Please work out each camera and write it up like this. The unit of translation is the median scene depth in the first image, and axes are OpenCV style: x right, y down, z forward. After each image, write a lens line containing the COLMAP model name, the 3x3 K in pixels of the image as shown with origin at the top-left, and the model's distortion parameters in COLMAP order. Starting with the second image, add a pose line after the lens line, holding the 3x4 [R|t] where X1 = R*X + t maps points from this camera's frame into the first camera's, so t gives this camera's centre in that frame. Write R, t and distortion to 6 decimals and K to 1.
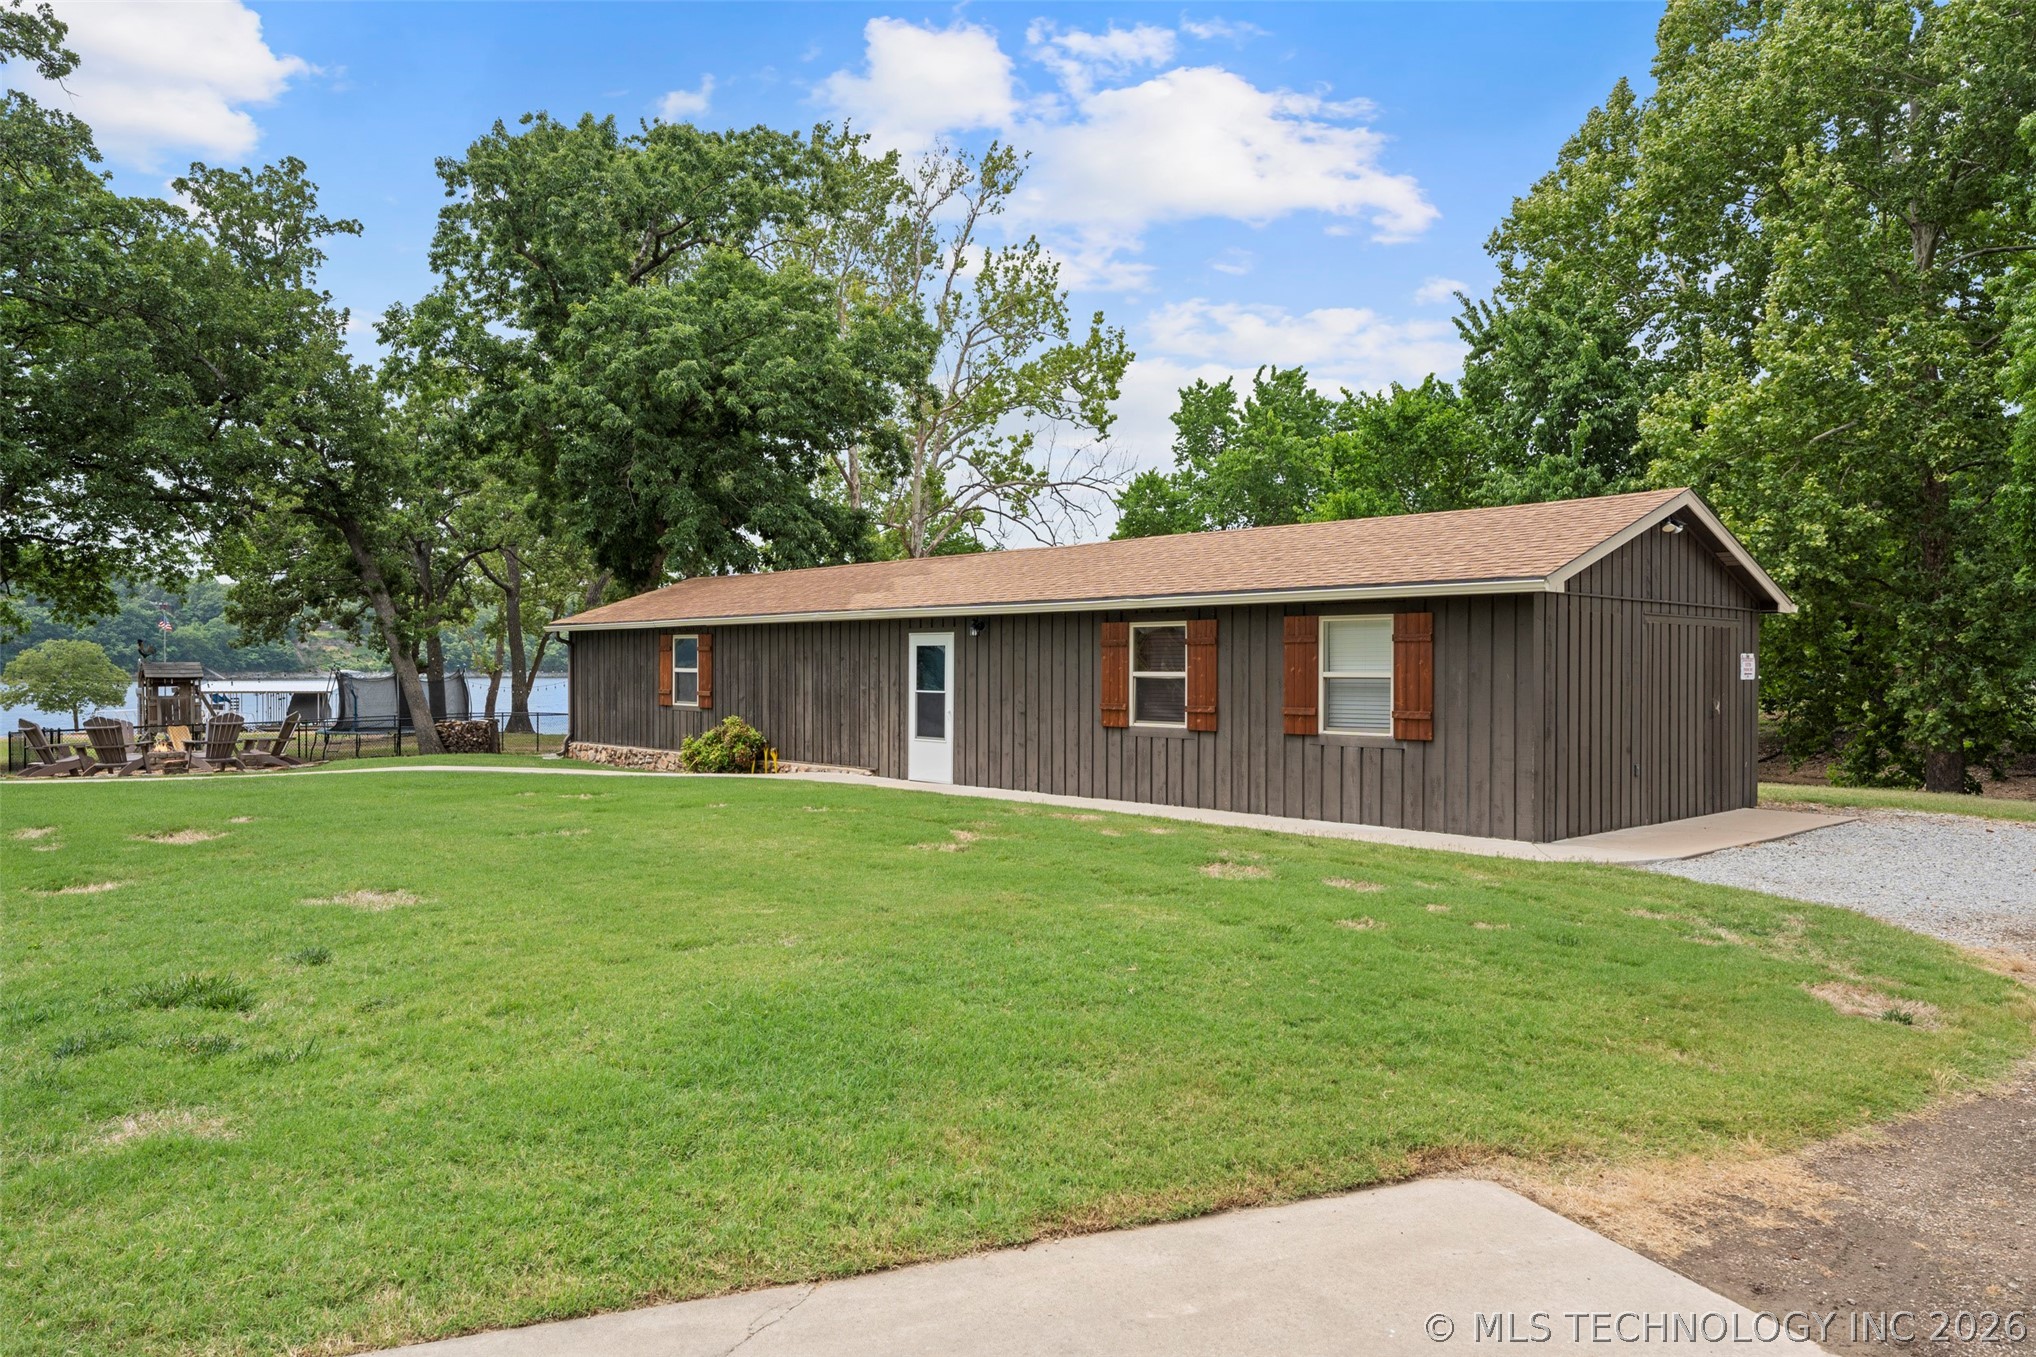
lens RADIAL K [[1384.9, 0, 1049.3], [0, 1384.9, 672.0], [0, 0, 1]] dist [0.009693, 0.003850]
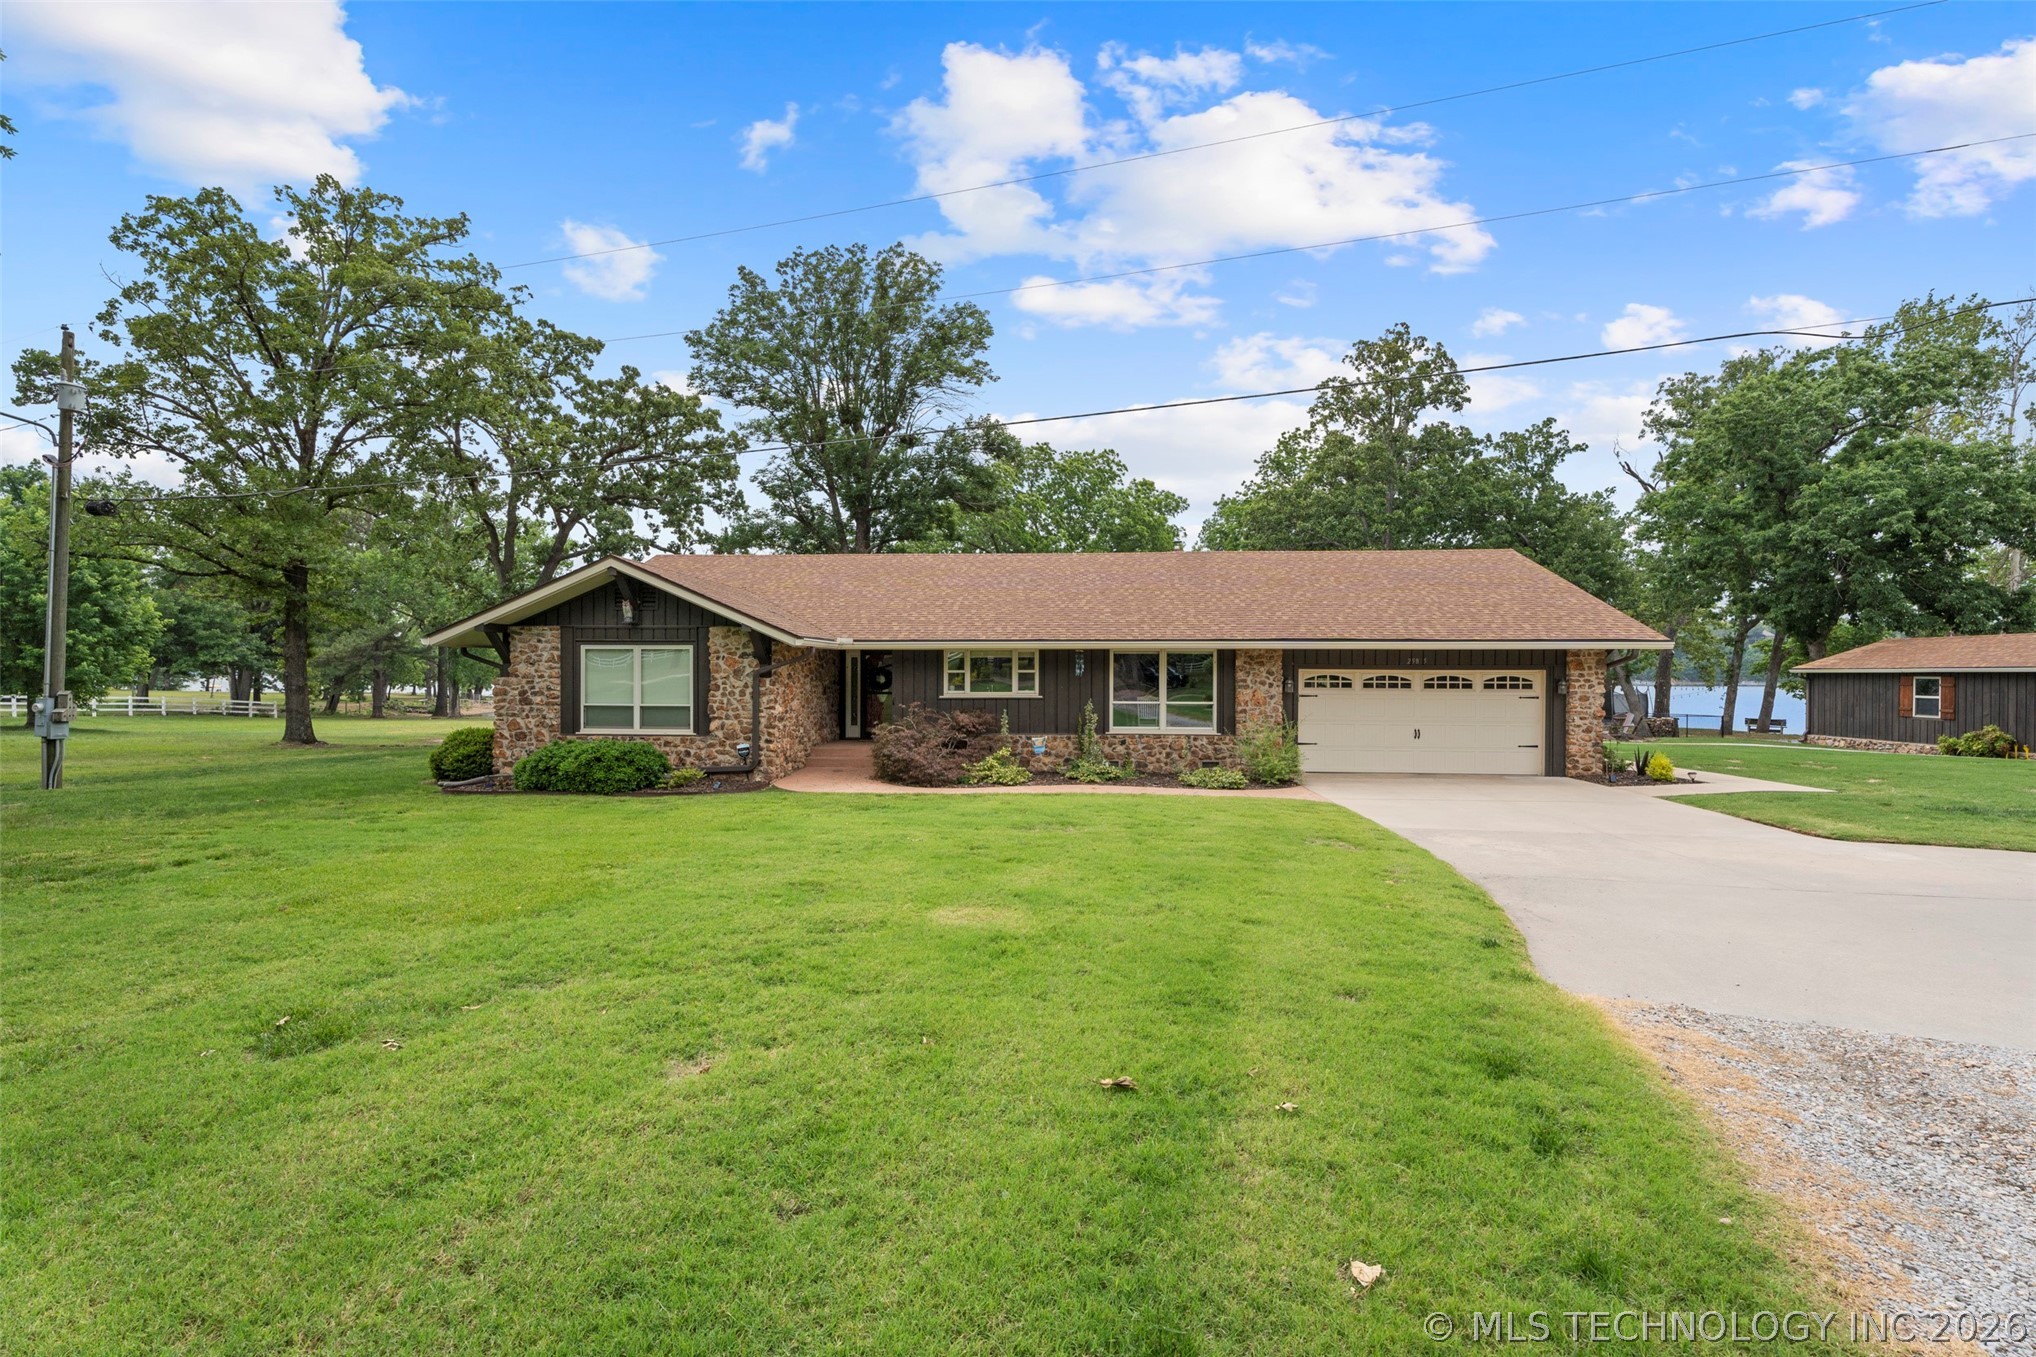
lens RADIAL K [[899.0, 0, 1026.0], [0, 899.0, 673.8], [0, 0, 1]] dist [0.004551, 0.001570]
pose [[0.668269, 0.000605, -0.743919, -0.142269], [-0.003189, 0.999993, -0.002051, -0.019515], [0.743913, 0.003743, 0.668266, -0.496647]]
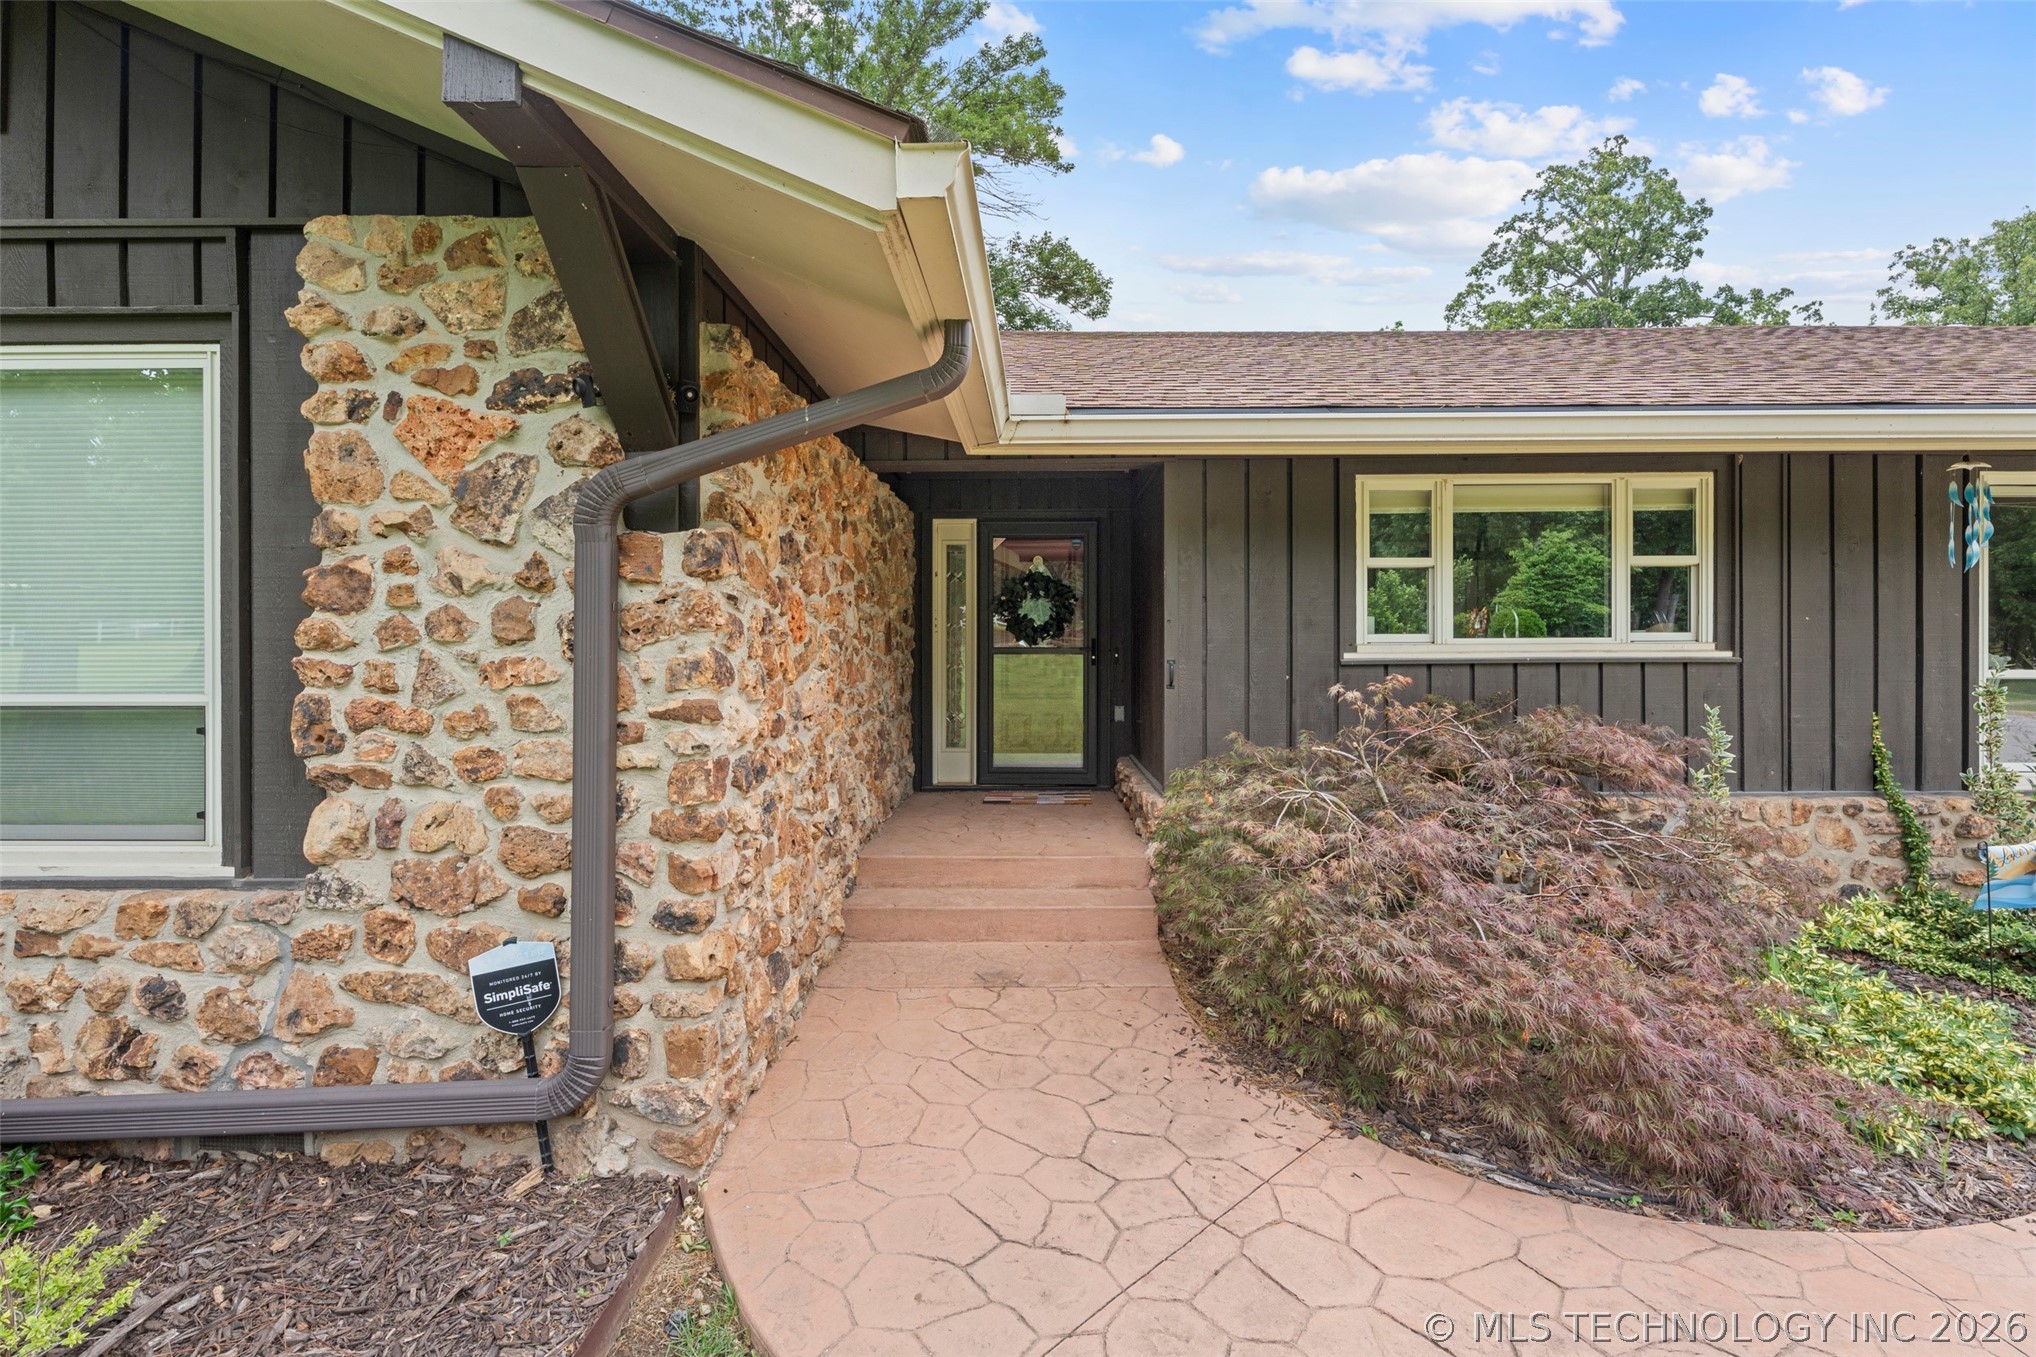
lens RADIAL K [[909.1, 0, 1022.9], [0, 909.1, 644.6], [0, 0, 1]] dist [0.000790, 0.000036]
pose [[0.710073, -0.005664, -0.704105, -0.599071], [0.000071, 0.999968, -0.007973, -0.004511], [0.704128, 0.005611, 0.710051, -0.271099]]
